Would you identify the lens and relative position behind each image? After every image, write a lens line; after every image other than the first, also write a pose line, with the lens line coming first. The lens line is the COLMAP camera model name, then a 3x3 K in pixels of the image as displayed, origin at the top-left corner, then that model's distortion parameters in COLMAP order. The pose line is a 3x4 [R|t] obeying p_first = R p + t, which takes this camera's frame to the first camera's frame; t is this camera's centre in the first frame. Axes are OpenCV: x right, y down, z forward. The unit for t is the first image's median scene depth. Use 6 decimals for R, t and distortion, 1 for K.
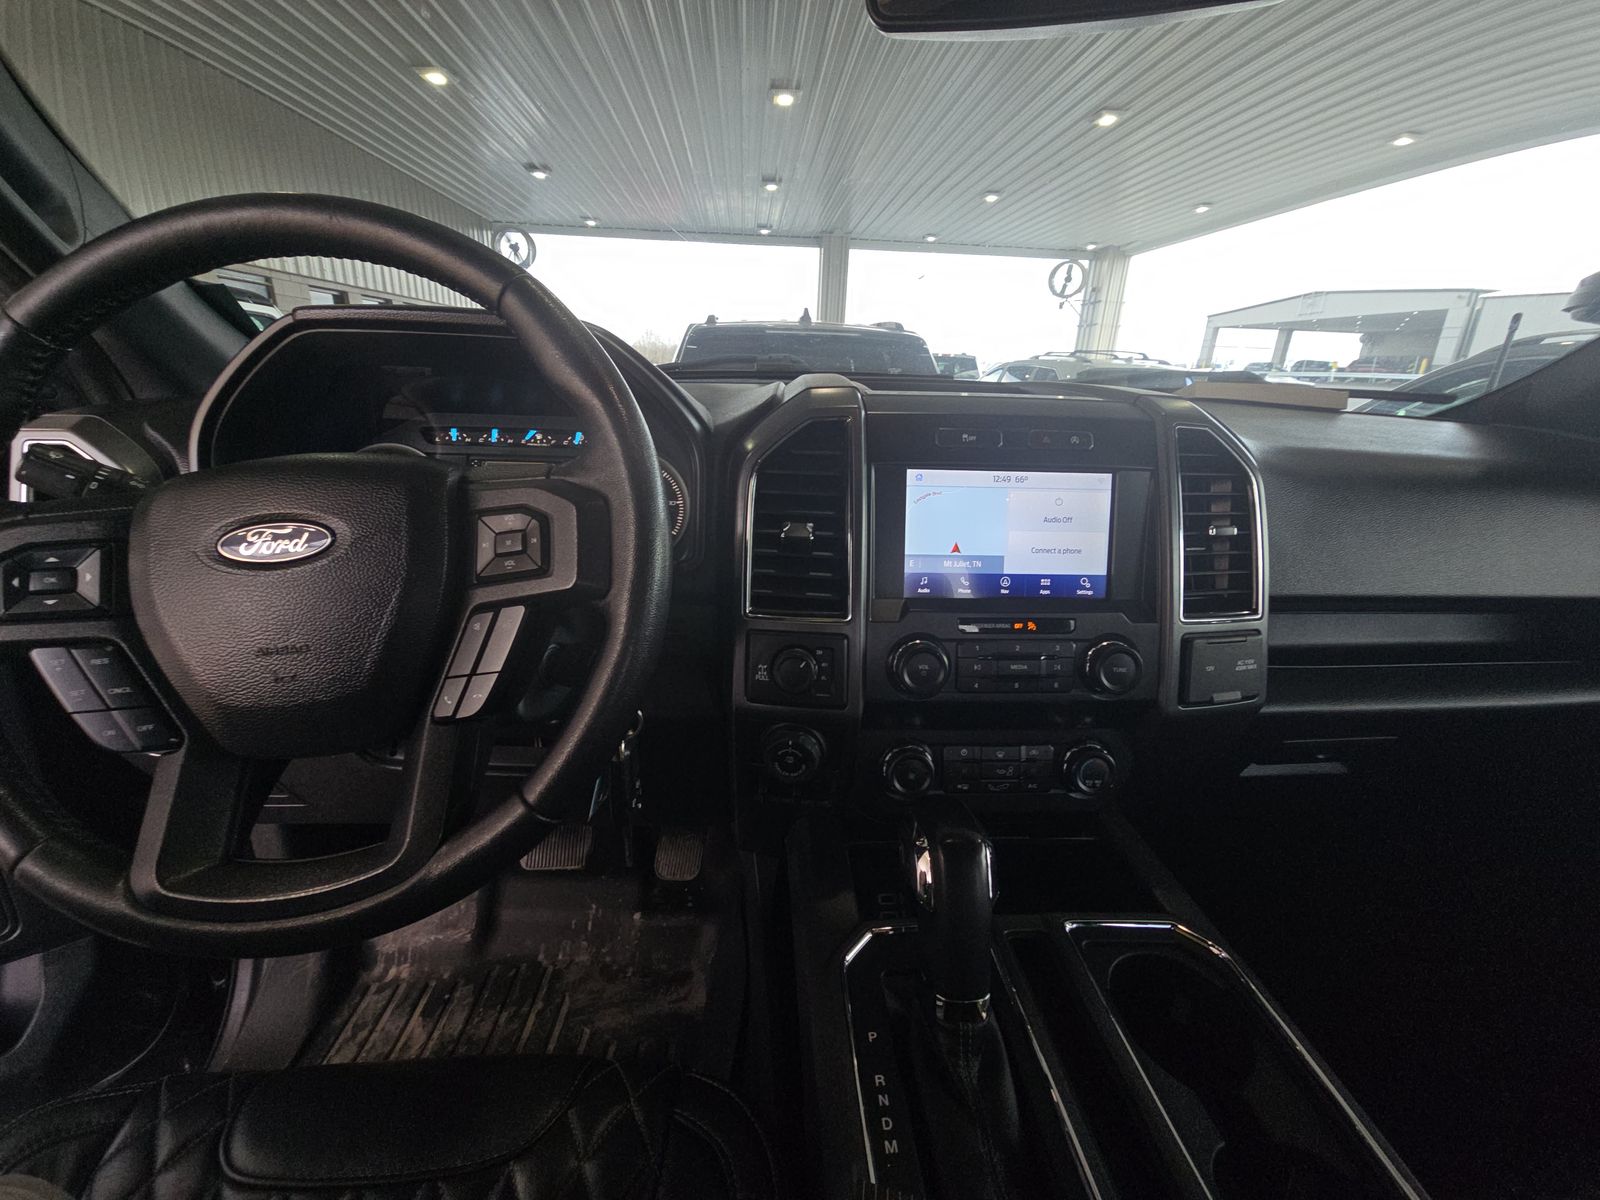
lens RADIAL K [[639.9, 0, 800.0], [0, 639.9, 600.0], [0, 0, 1]] dist [0.014522, -0.014133]
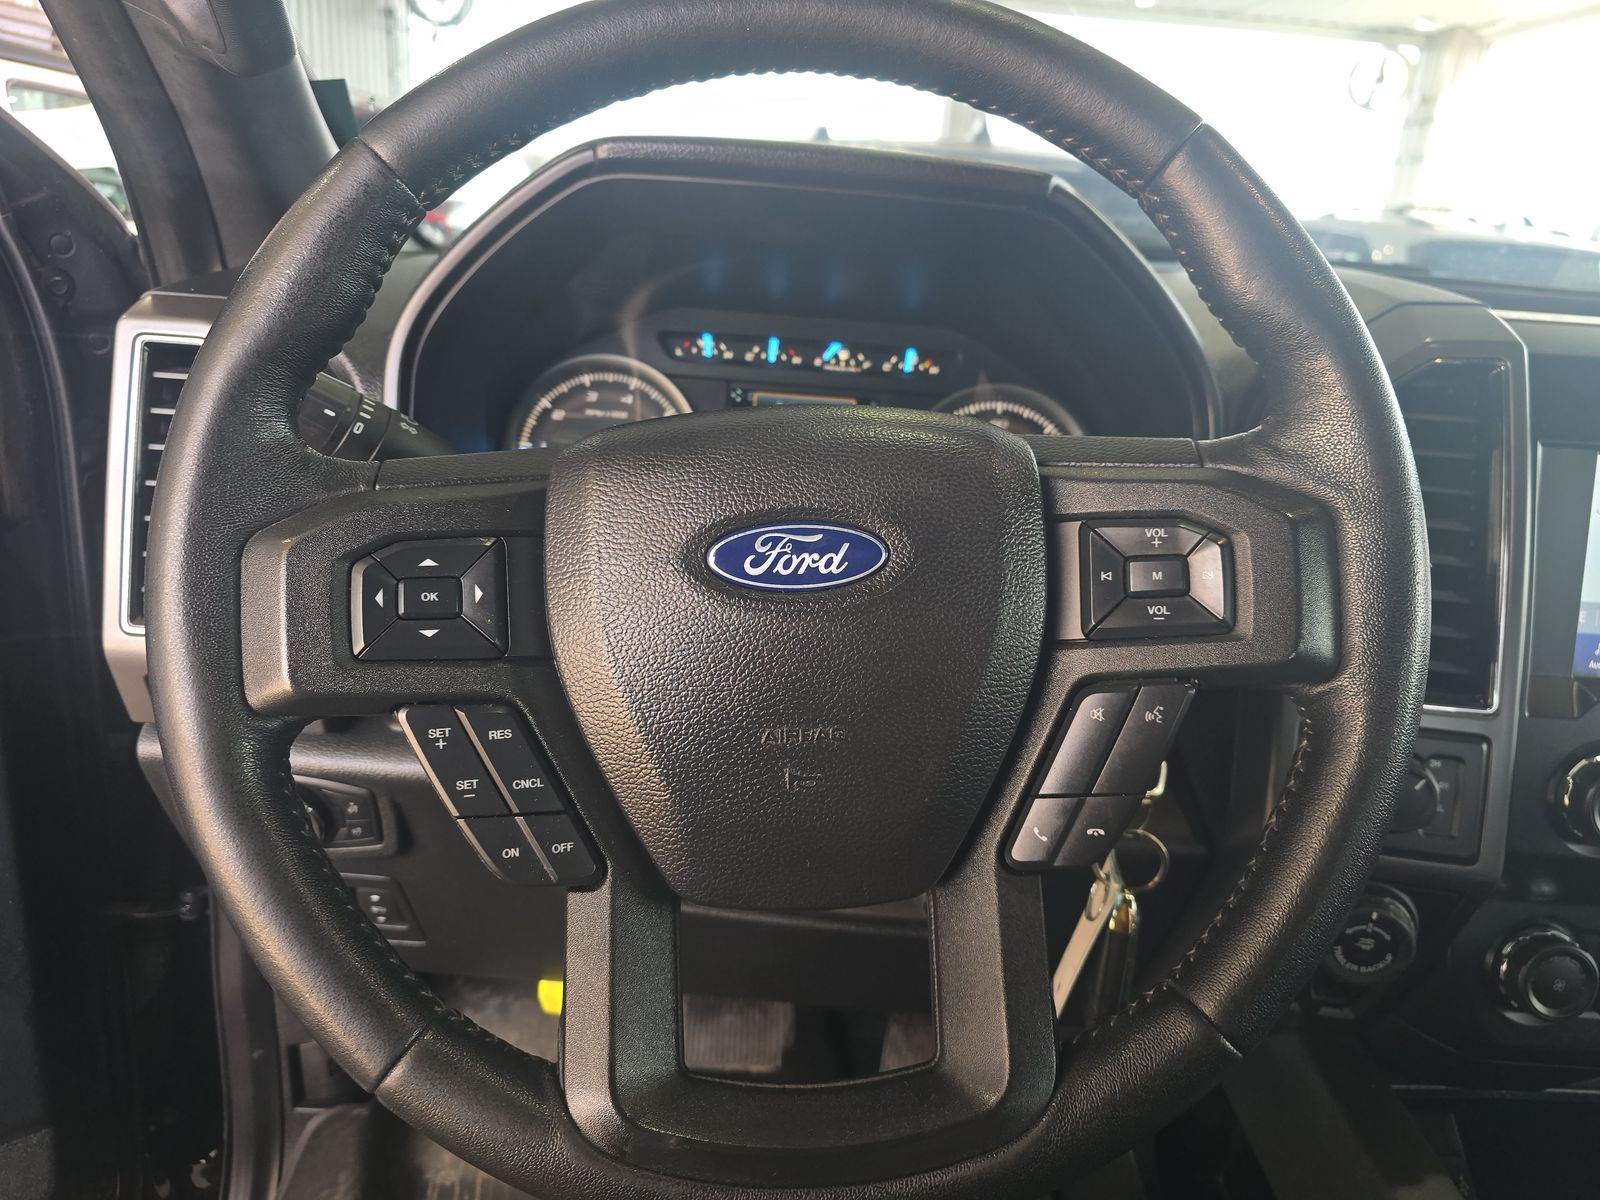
lens RADIAL K [[1086.6, 0, 800.0], [0, 1086.6, 600.0], [0, 0, 1]] dist [0.000865, -0.001819]
pose [[0.996791, 0.059069, -0.054031, -0.381420], [-0.059191, 0.998246, -0.000660, -0.024195], [0.053897, 0.003856, 0.998539, -0.011031]]
